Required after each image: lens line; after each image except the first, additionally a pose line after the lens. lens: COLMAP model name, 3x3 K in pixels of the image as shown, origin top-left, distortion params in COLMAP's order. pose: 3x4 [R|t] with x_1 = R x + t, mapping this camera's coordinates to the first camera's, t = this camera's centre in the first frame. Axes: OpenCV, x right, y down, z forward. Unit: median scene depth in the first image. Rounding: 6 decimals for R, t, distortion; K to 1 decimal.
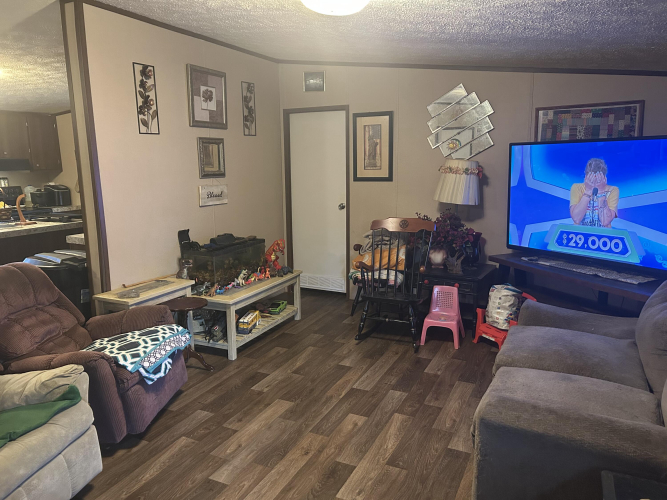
lens RADIAL K [[499.9, 0, 333.5], [0, 499.9, 252.6], [0, 0, 1]] dist [0.040337, -0.024378]
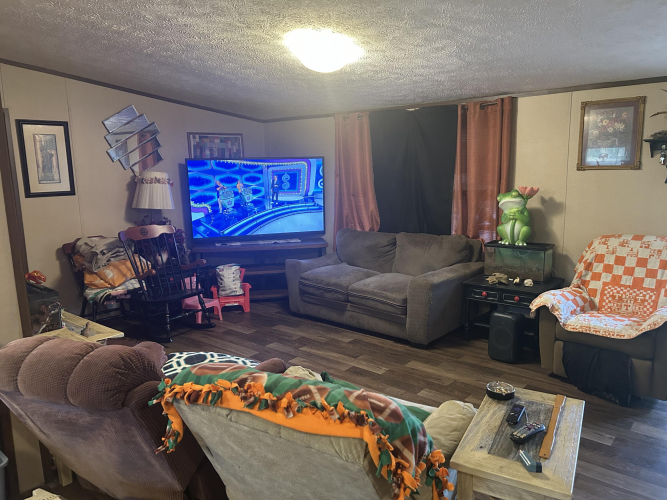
lens RADIAL K [[499.9, 0, 334.1], [0, 499.9, 246.3], [0, 0, 1]] dist [0.040337, -0.024378]
pose [[0.236501, -0.150501, 0.959904, -0.806058], [0.190729, 0.975901, 0.106018, -0.063556], [-0.952727, 0.158008, 0.259507, 0.344400]]
